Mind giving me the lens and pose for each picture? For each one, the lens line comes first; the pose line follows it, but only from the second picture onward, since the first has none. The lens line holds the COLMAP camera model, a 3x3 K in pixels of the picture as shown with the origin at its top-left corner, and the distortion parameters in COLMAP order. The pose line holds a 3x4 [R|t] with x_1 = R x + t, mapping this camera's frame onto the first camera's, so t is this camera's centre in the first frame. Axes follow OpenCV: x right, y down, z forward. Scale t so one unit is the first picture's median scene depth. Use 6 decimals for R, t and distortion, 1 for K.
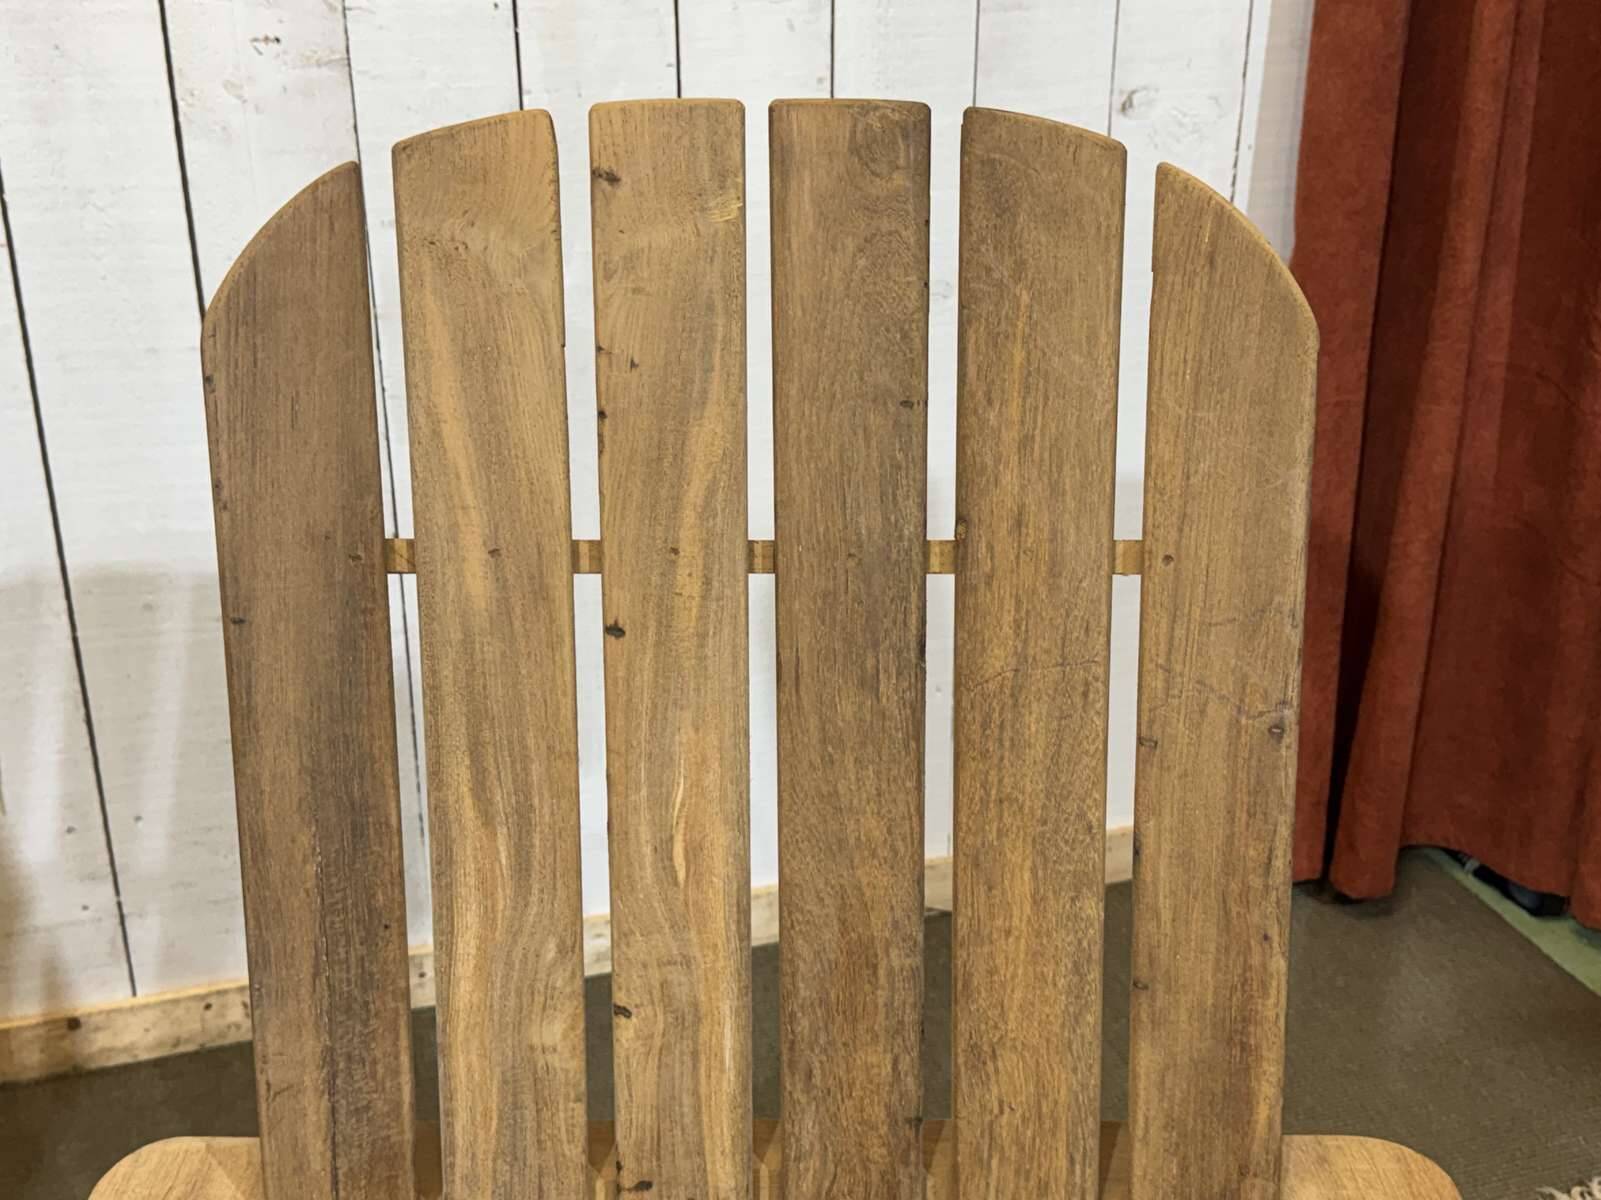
lens RADIAL K [[1920.8, 0, 787.1], [0, 1920.8, 580.7], [0, 0, 1]] dist [0.194581, -0.449874]
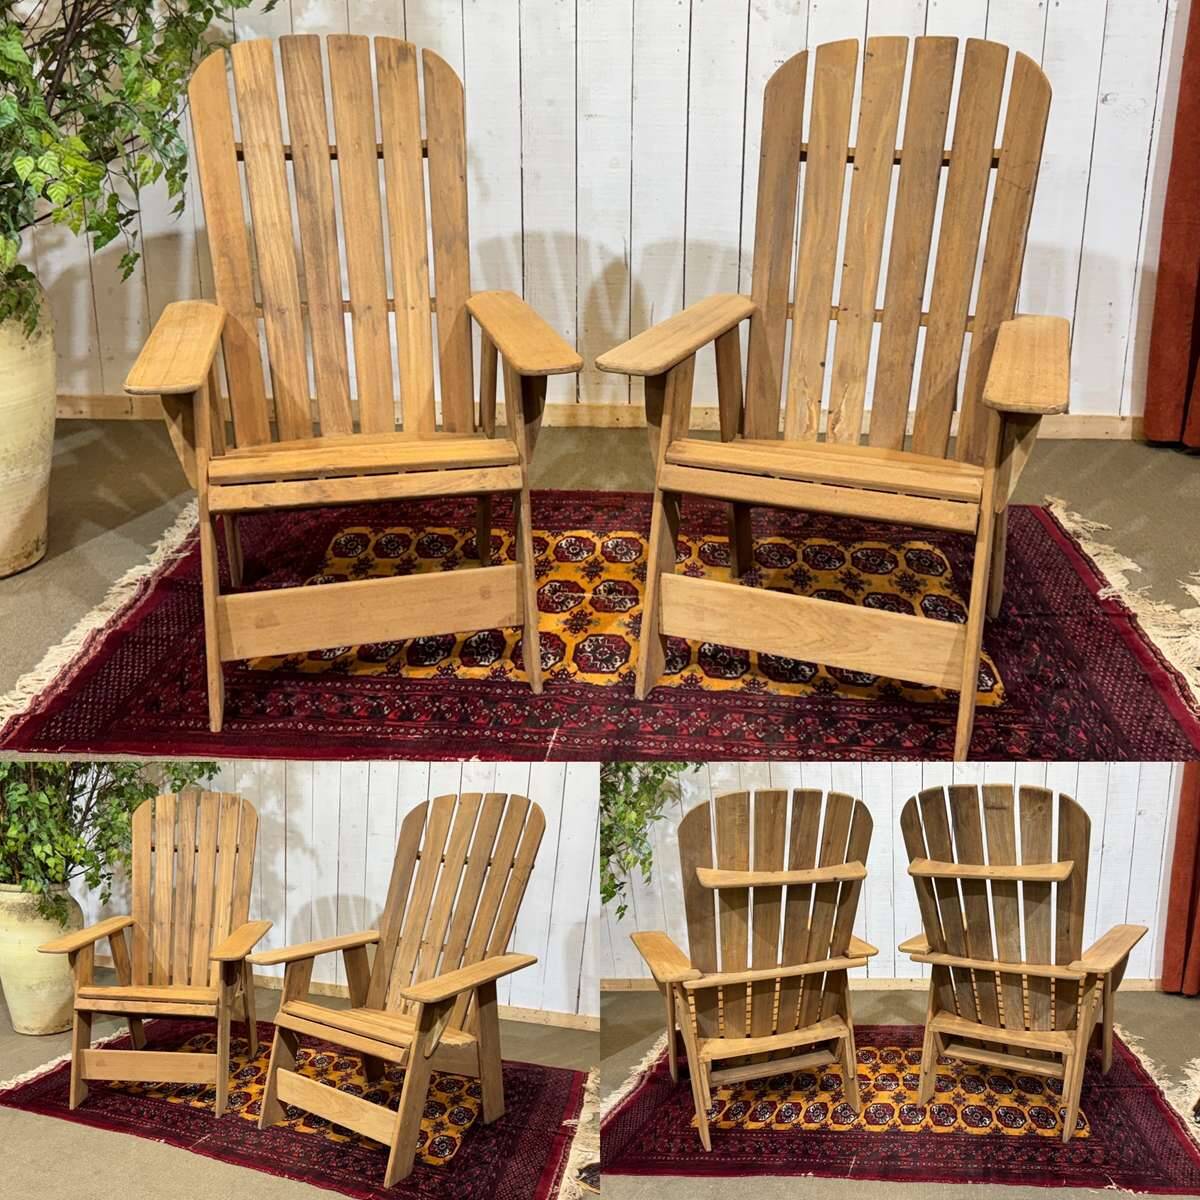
lens RADIAL K [[1294.2, 0, 597.7], [0, 1294.2, 383.5], [0, 0, 1]] dist [0.194108, -0.430212]
pose [[0.934407, 0.101172, -0.341538, 0.366828], [-0.145356, 0.983653, -0.106295, 0.807093], [0.325201, 0.148968, 0.933838, -1.560970]]
